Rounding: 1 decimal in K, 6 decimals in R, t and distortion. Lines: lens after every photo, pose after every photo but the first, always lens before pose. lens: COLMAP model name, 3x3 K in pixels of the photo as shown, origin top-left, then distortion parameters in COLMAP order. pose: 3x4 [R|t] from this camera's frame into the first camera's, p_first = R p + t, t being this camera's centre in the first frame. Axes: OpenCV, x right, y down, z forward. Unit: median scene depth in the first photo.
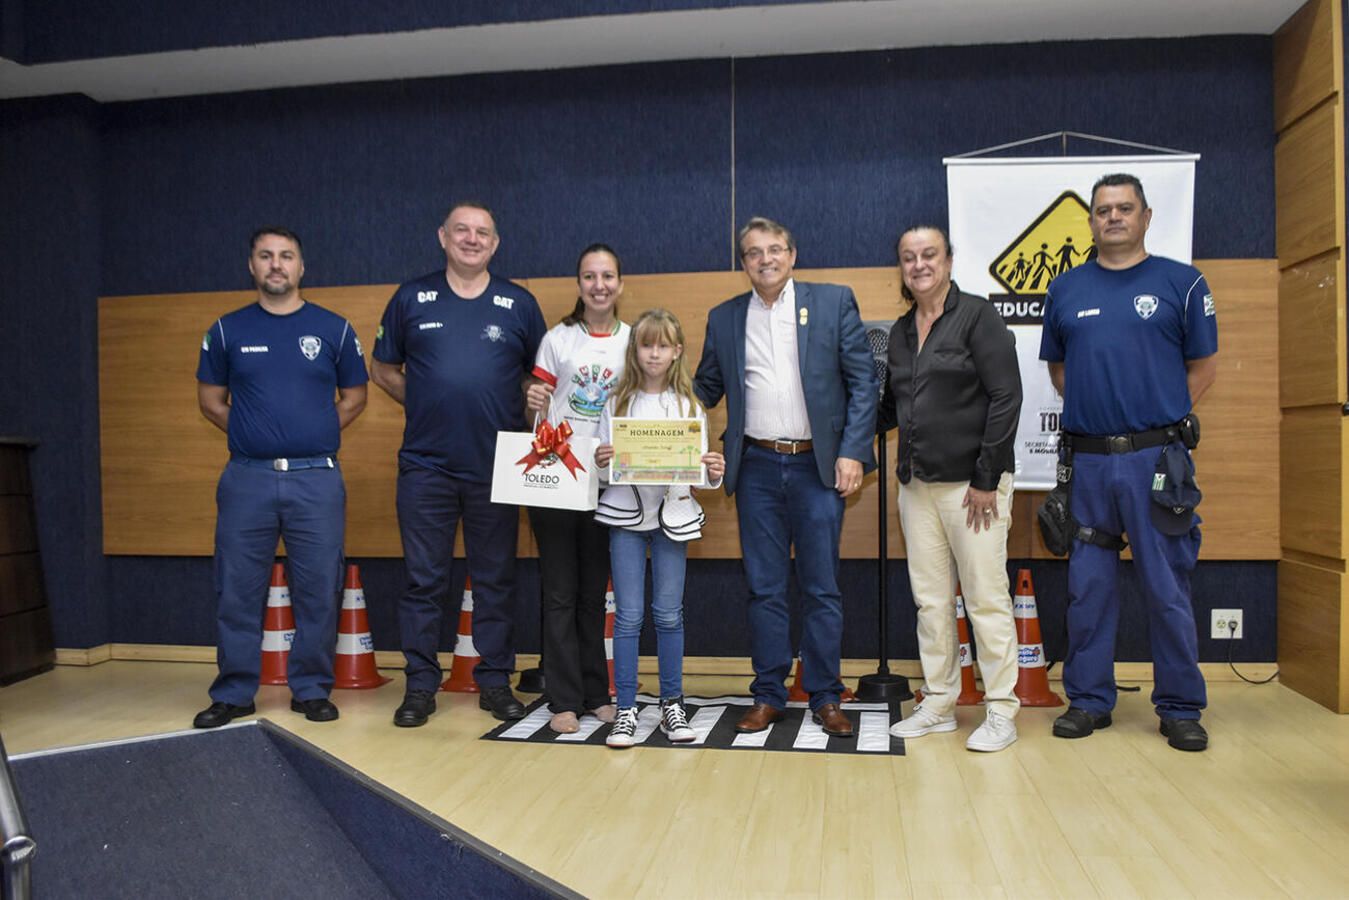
lens RADIAL K [[1256.7, 0, 686.8], [0, 1256.7, 446.6], [0, 0, 1]] dist [-0.052811, 0.000000]
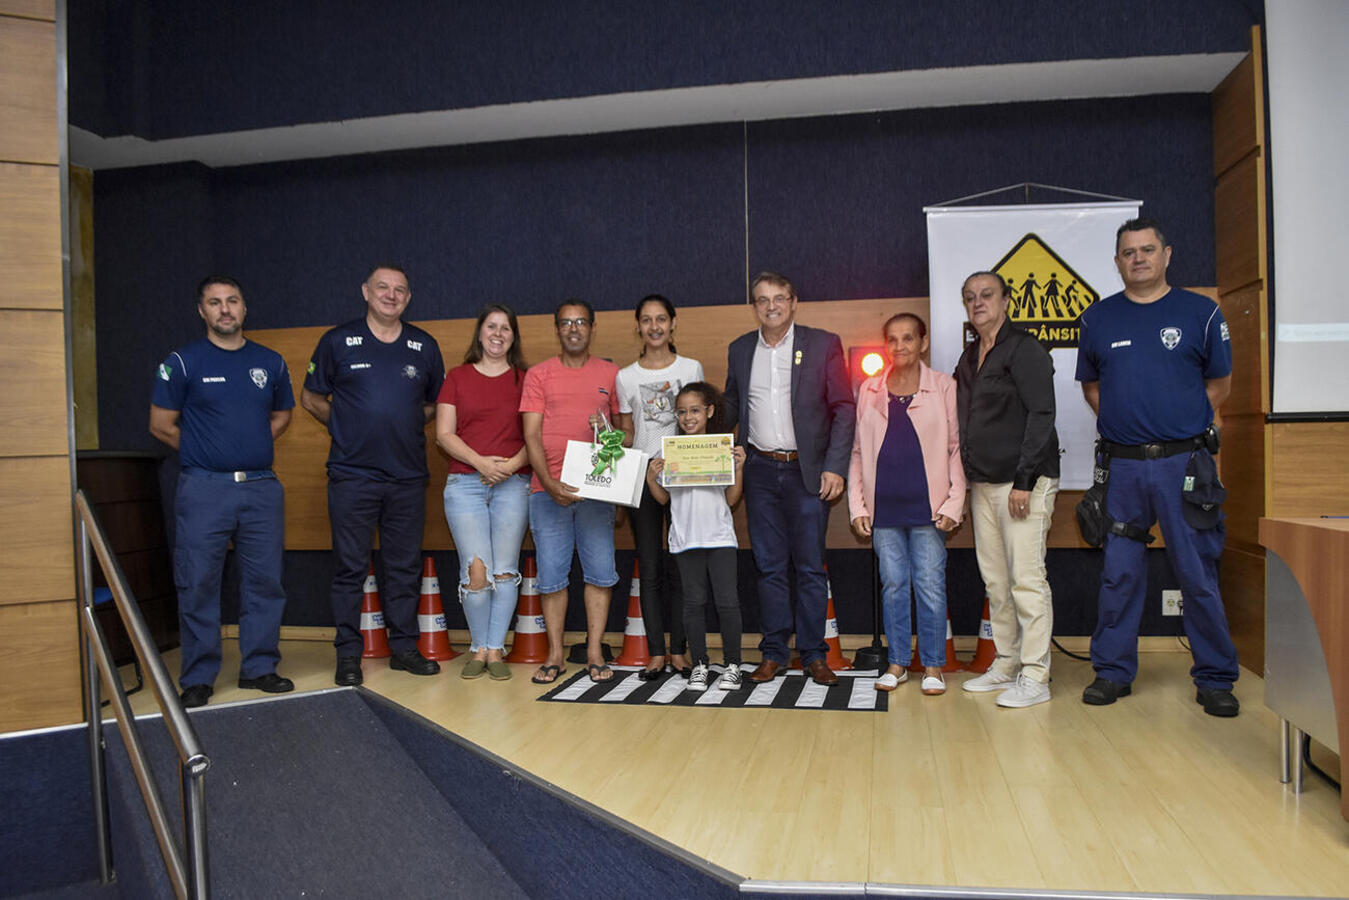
lens RADIAL K [[1180.8, 0, 679.2], [0, 1180.8, 452.8], [0, 0, 1]] dist [-0.059347, 0.003047]
pose [[0.998834, -0.010343, -0.047159, 0.026342], [0.010642, 0.999925, 0.006091, -0.009358], [0.047092, -0.006585, 0.998869, -0.115013]]
